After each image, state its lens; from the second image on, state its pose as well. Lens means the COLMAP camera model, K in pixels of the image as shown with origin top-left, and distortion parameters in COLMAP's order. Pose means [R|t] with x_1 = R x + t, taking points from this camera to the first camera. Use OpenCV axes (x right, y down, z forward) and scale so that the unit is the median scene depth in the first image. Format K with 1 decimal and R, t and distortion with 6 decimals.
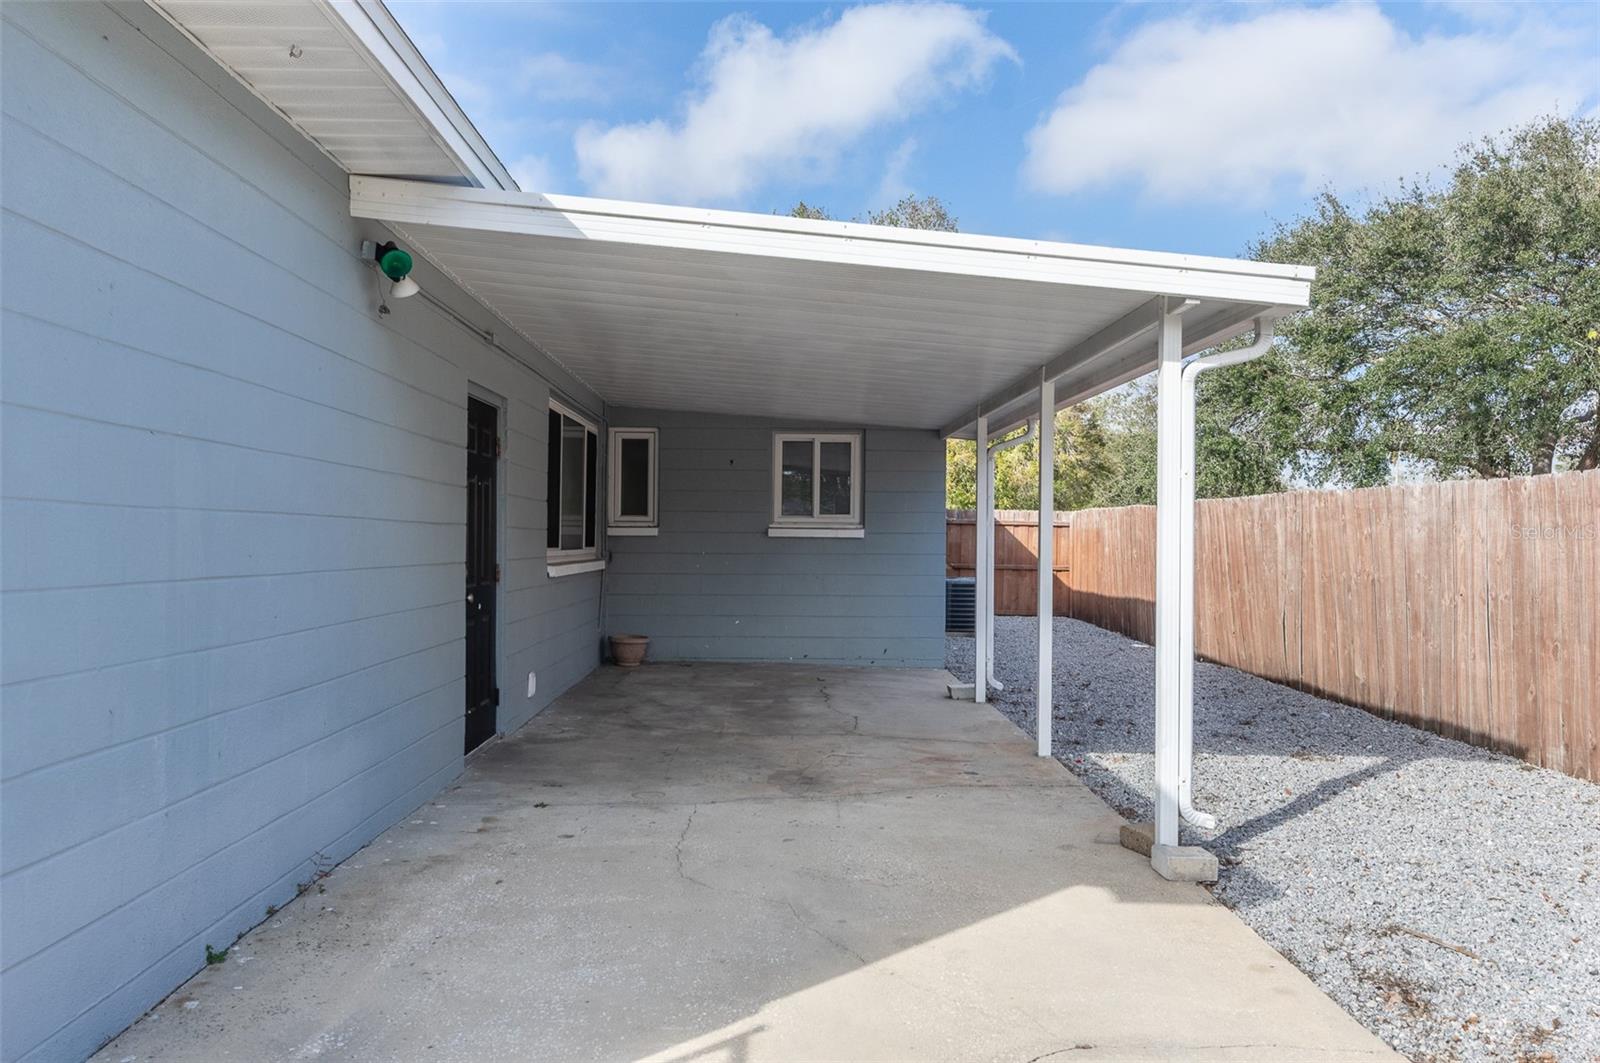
lens RADIAL K [[1228.5, 0, 794.7], [0, 1228.5, 528.3], [0, 0, 1]] dist [0.002689, 0.001883]
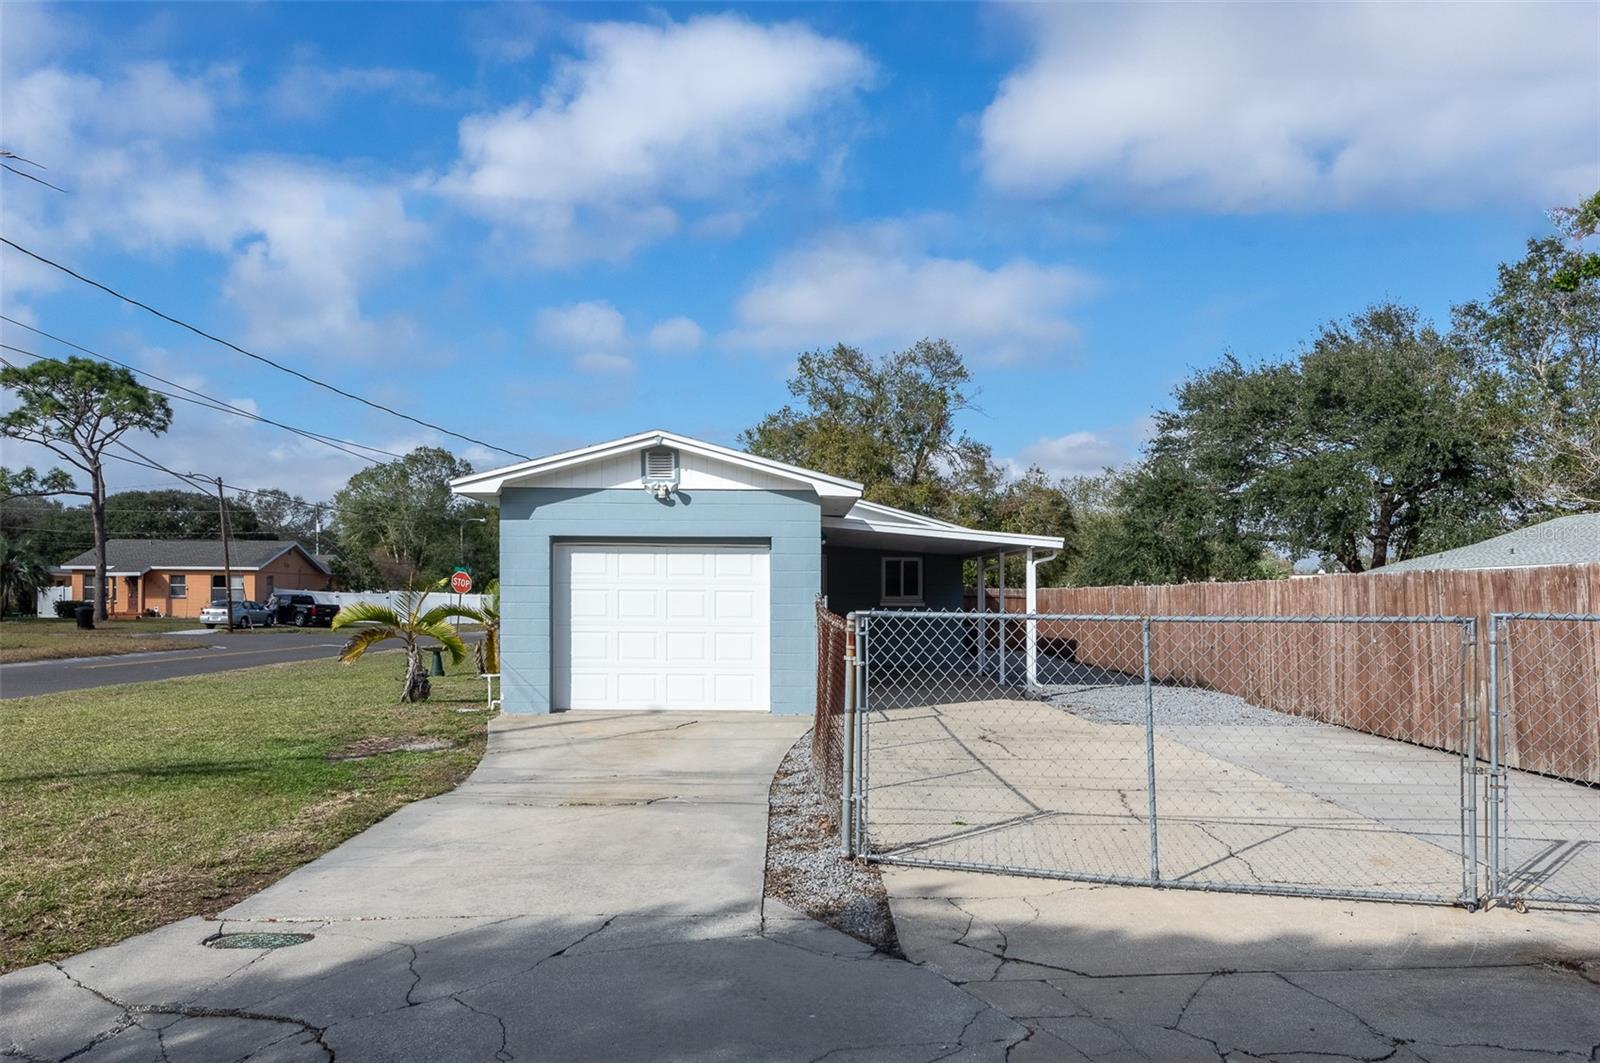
lens RADIAL K [[1244.1, 0, 834.3], [0, 1244.1, 568.0], [0, 0, 1]] dist [0.003457, 0.014818]
pose [[0.999513, -0.000583, 0.031191, -0.167409], [0.001143, 0.999839, -0.017932, -0.020421], [-0.031175, 0.017959, 0.999353, -1.151697]]
